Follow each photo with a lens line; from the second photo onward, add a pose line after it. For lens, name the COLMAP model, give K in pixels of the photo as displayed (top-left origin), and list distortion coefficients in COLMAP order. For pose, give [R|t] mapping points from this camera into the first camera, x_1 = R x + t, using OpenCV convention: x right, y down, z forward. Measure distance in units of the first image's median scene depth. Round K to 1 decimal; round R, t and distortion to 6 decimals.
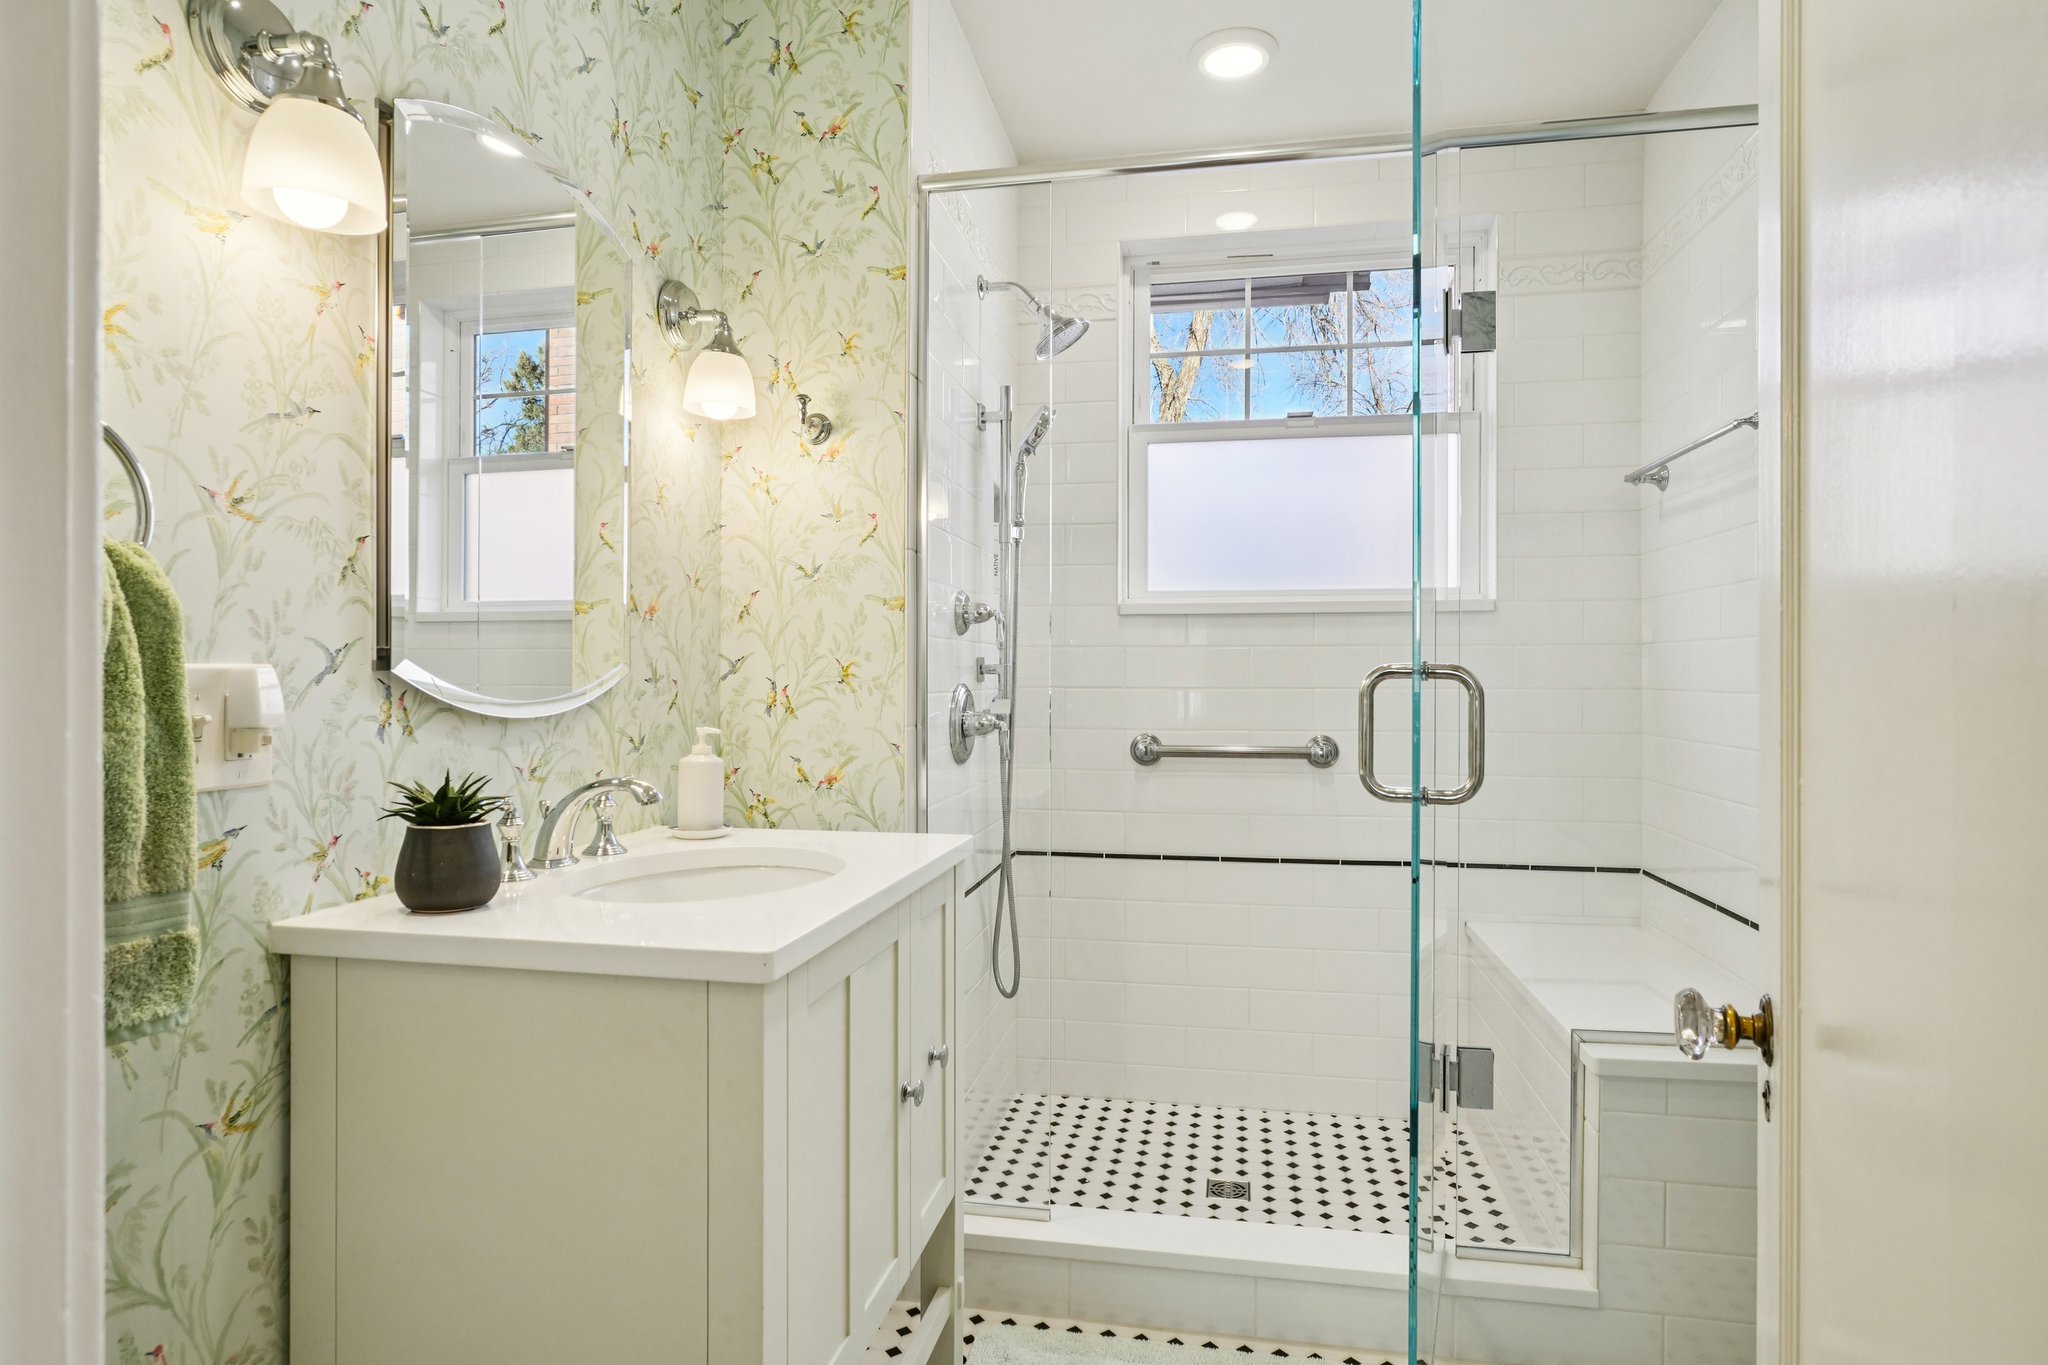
lens RADIAL K [[1098.4, 0, 1042.6], [0, 1098.4, 671.8], [0, 0, 1]] dist [-0.031312, 0.010620]
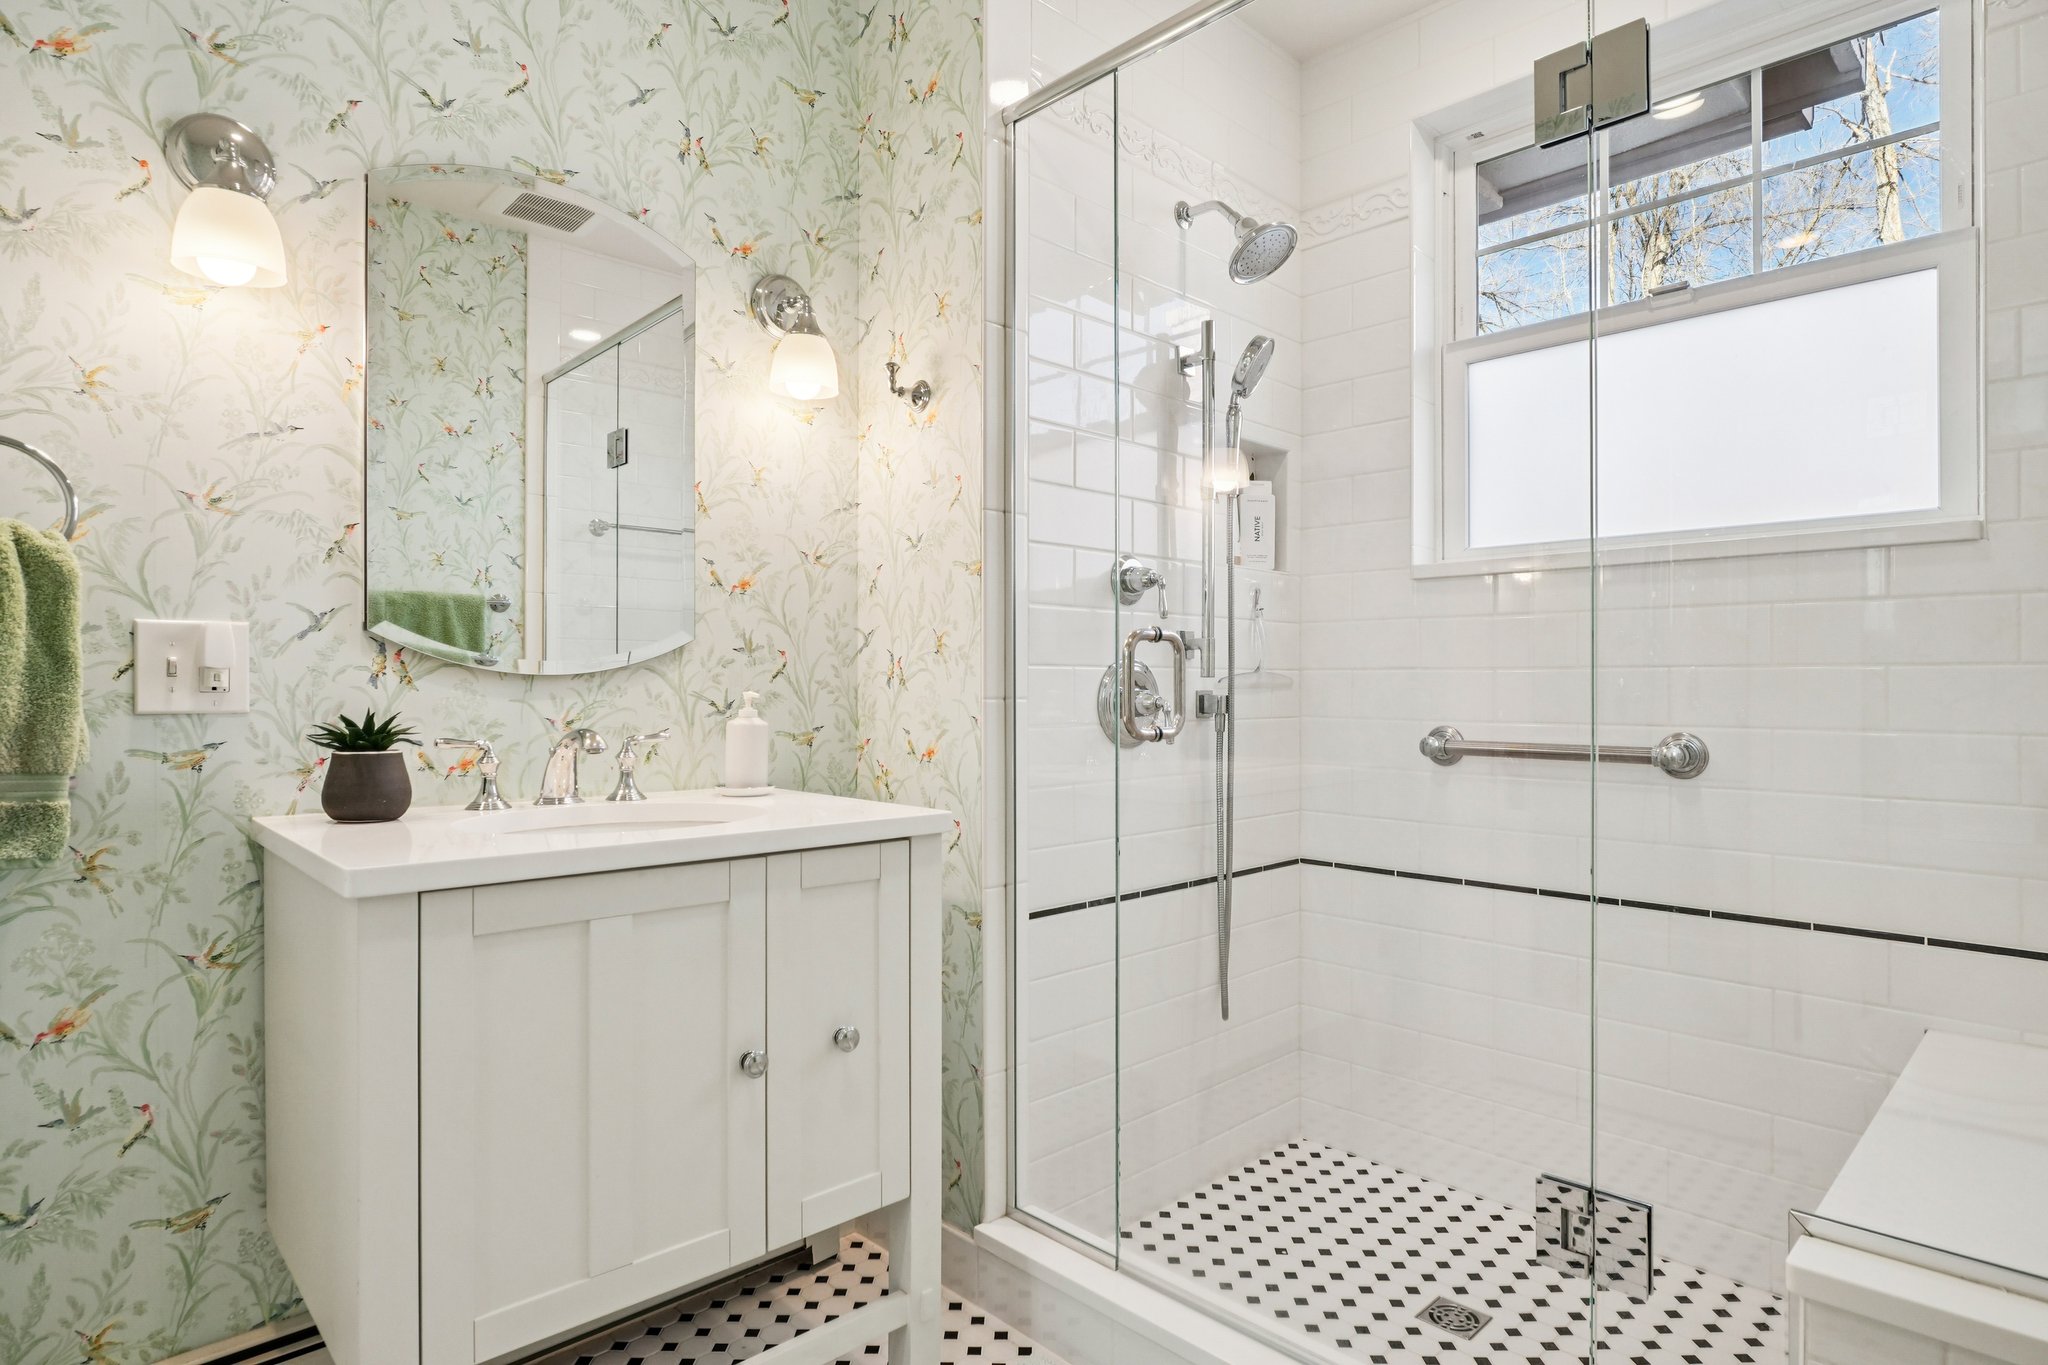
lens RADIAL K [[1098.4, 0, 1016.6], [0, 1098.4, 690.3], [0, 0, 1]] dist [-0.031312, 0.010620]
pose [[0.813367, 0.006410, -0.581715, 0.713961], [-0.001422, 0.999958, 0.009029, 0.054405], [0.581749, -0.006516, 0.813342, 0.402006]]
